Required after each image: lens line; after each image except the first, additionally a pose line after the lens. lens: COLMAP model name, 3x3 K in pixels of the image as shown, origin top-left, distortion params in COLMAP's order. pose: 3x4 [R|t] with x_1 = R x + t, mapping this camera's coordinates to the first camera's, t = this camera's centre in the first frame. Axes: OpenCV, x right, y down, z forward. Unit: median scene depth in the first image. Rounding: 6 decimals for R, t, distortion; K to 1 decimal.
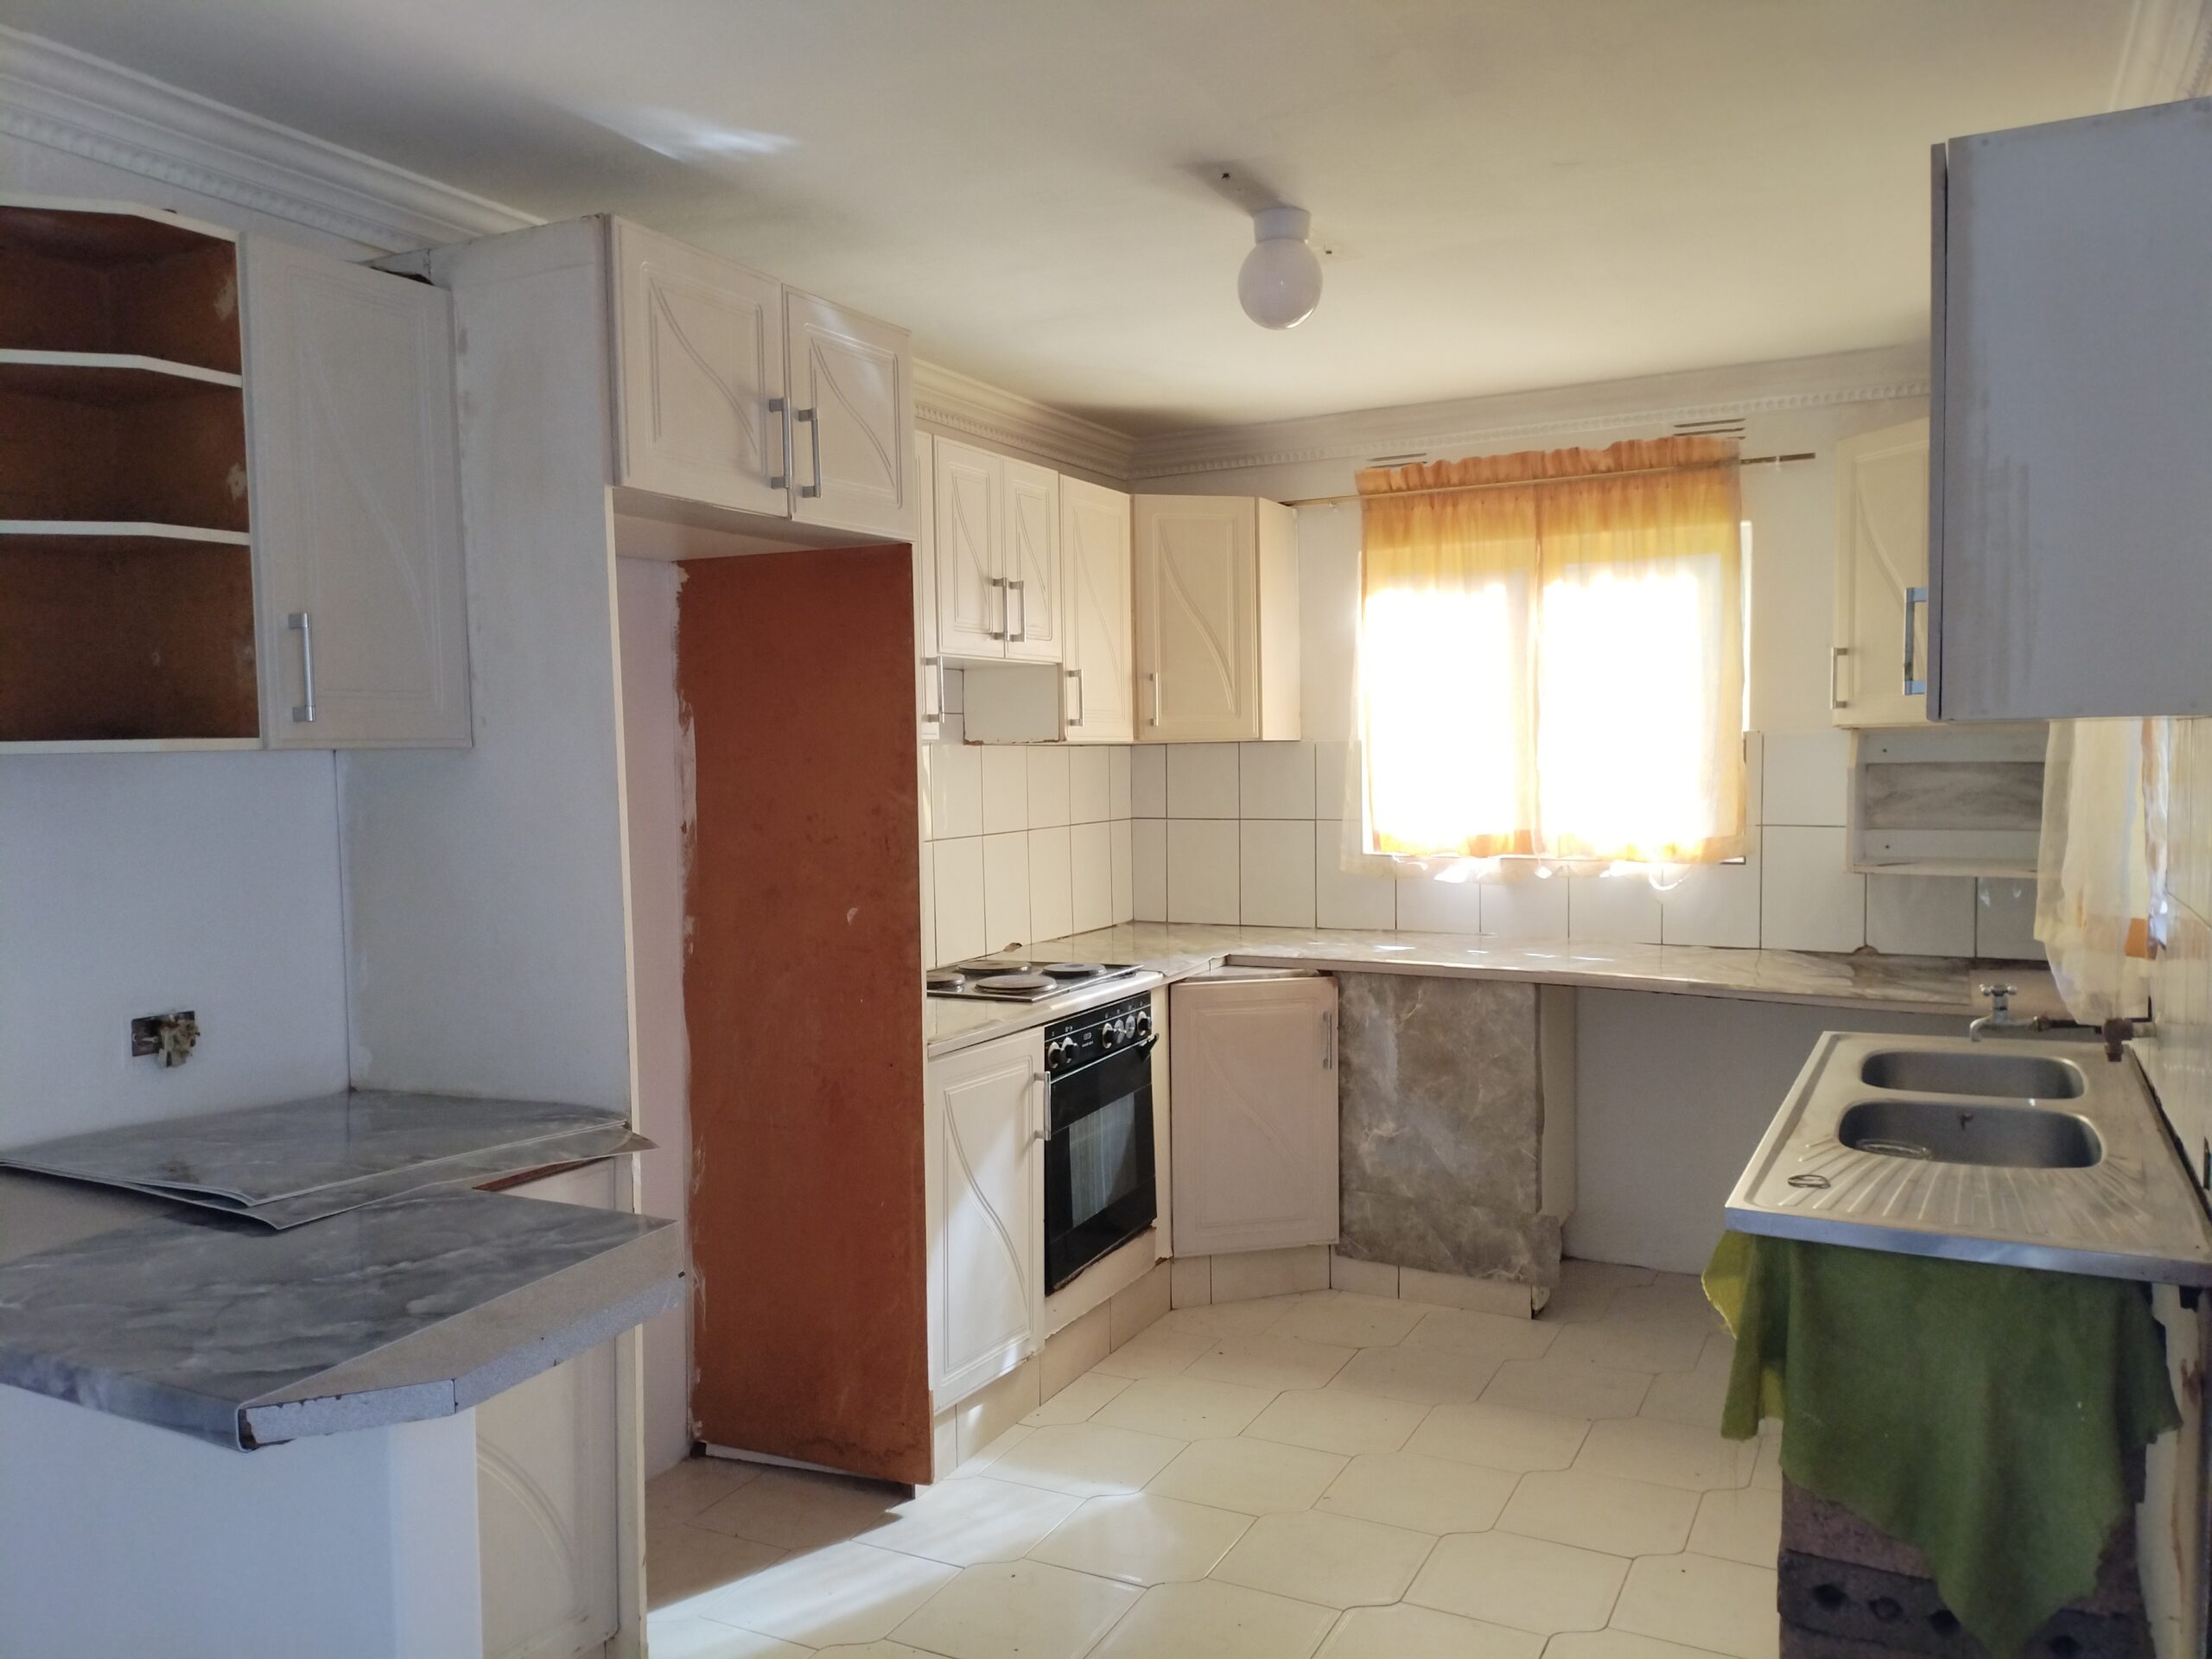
lens RADIAL K [[1650.7, 0, 1103.3], [0, 1650.7, 825.1], [0, 0, 1]] dist [0.072606, -0.087655]
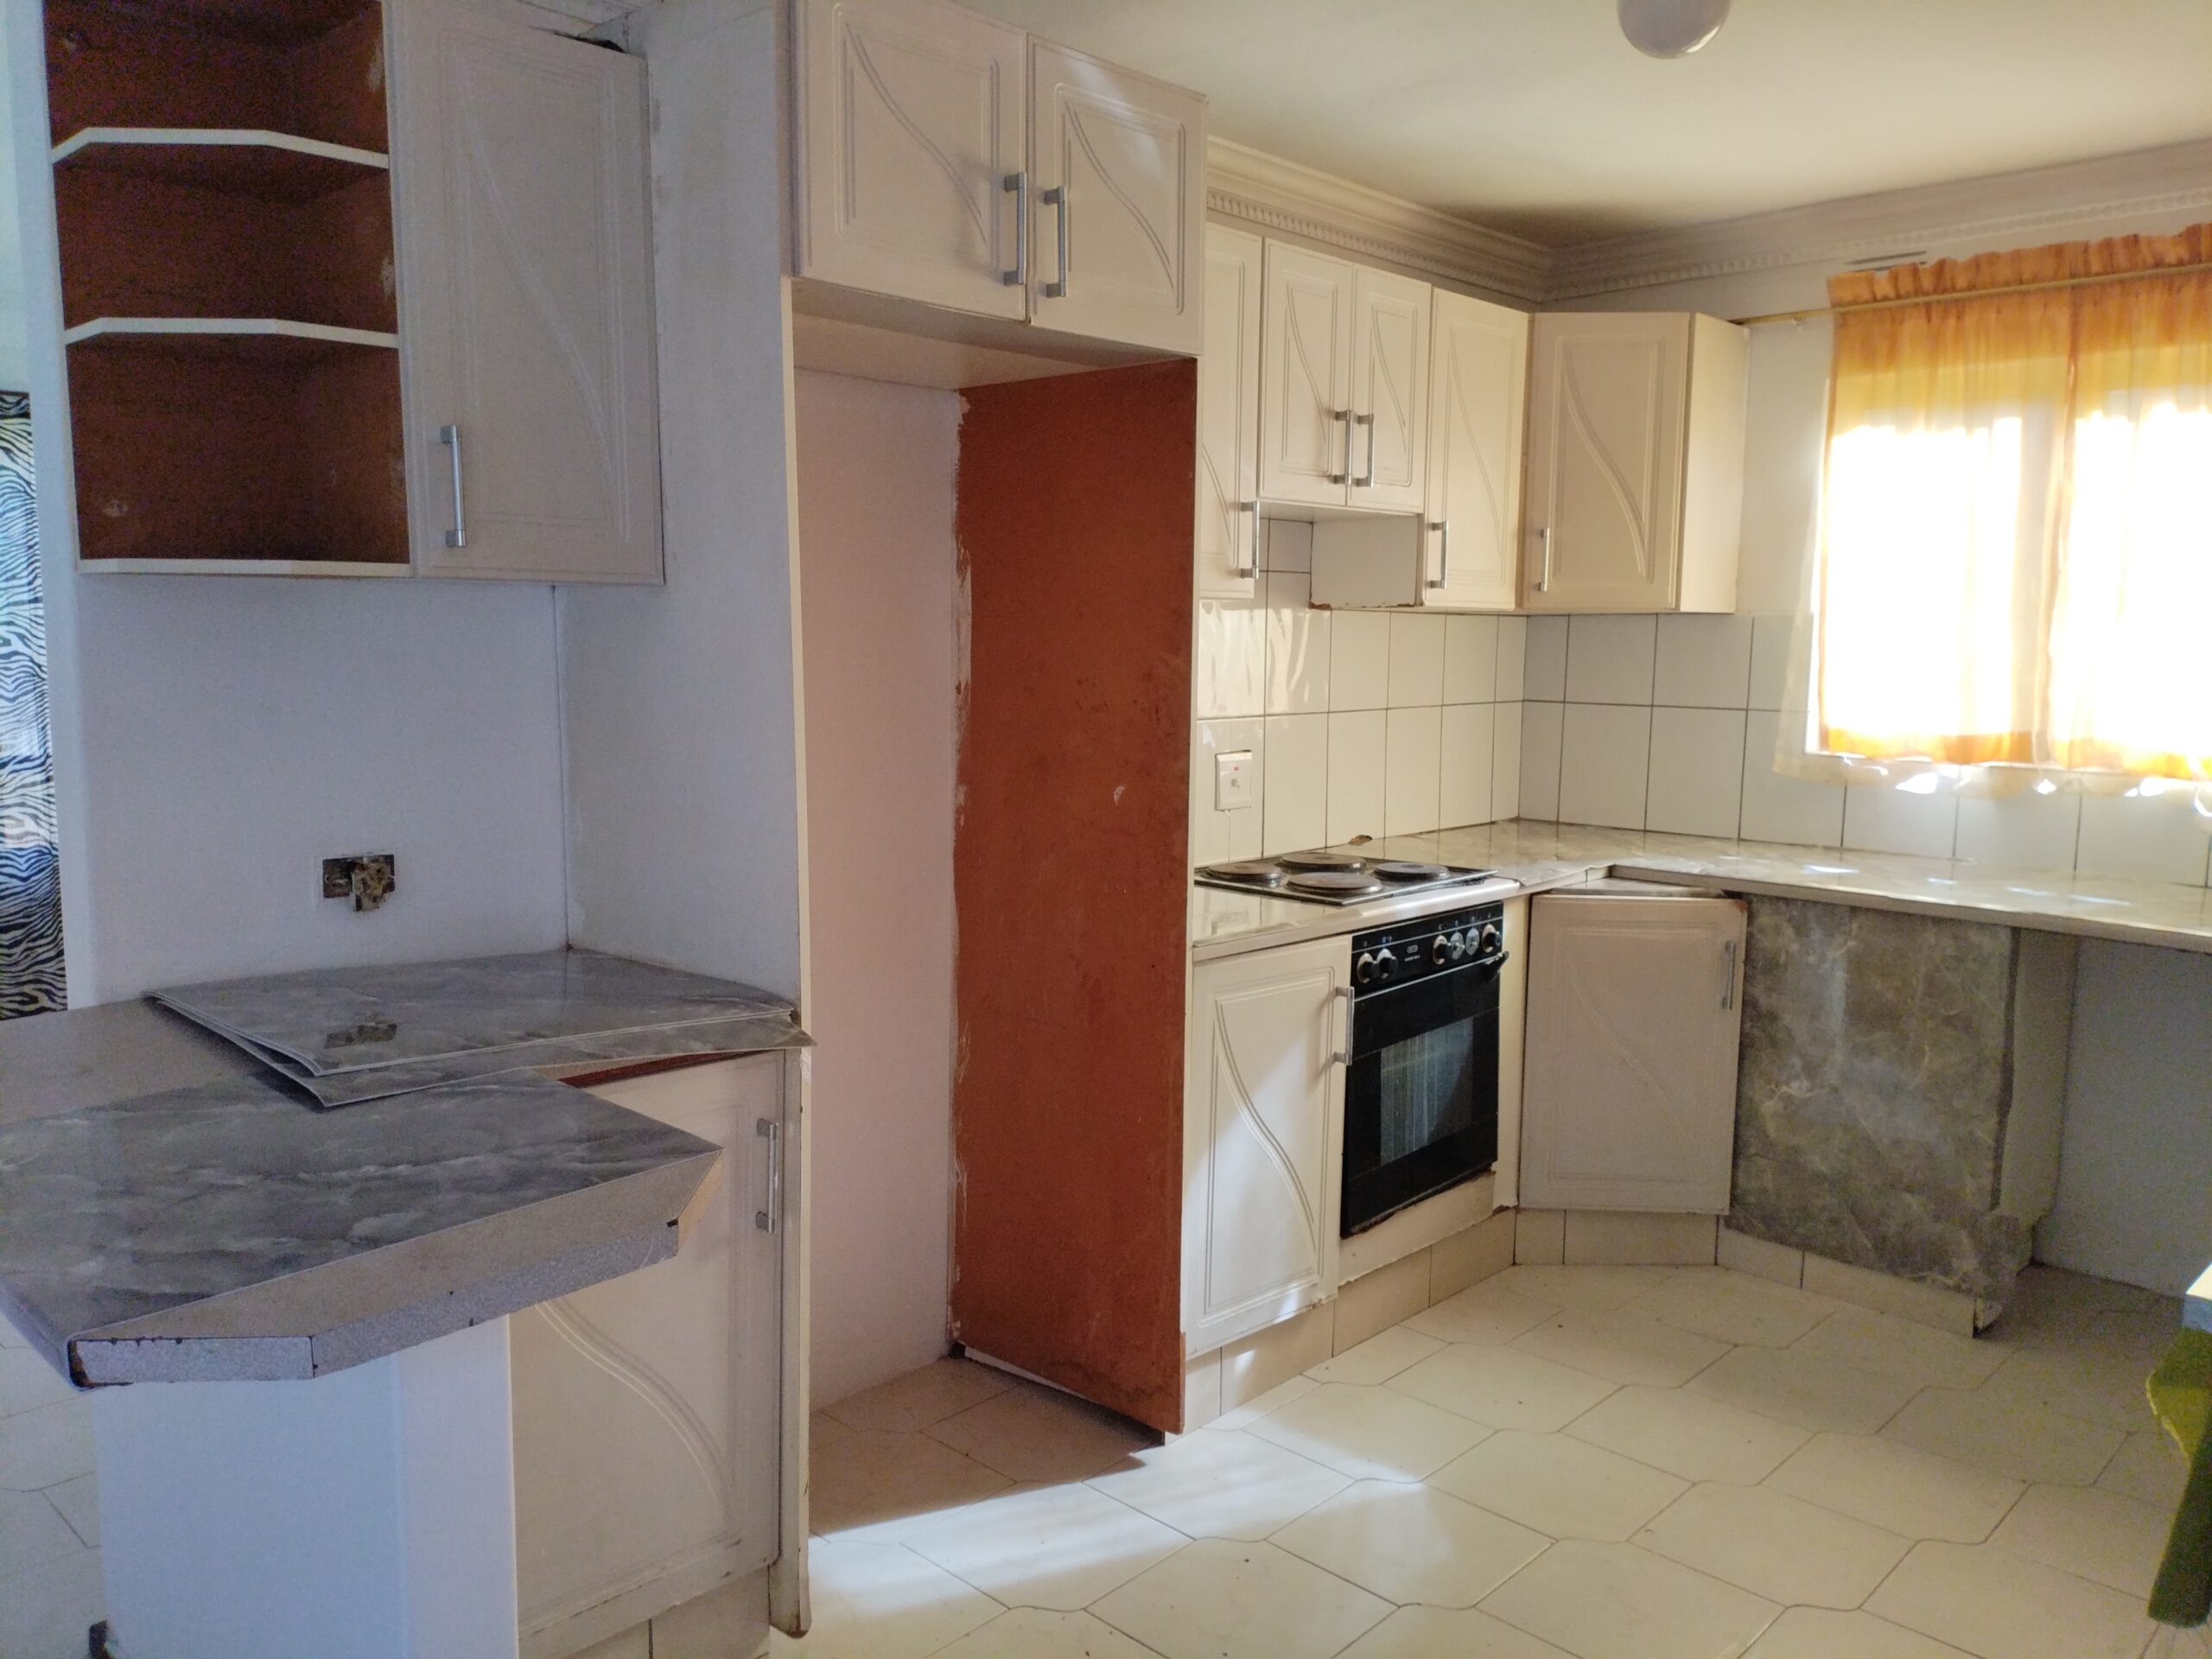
lens RADIAL K [[1650.7, 0, 1094.0], [0, 1650.7, 826.1], [0, 0, 1]] dist [0.072606, -0.087655]
pose [[0.957498, 0.060230, -0.282080, 0.079181], [-0.039402, 0.996100, 0.078939, 0.002552], [0.285735, -0.064469, 0.956138, 0.146593]]
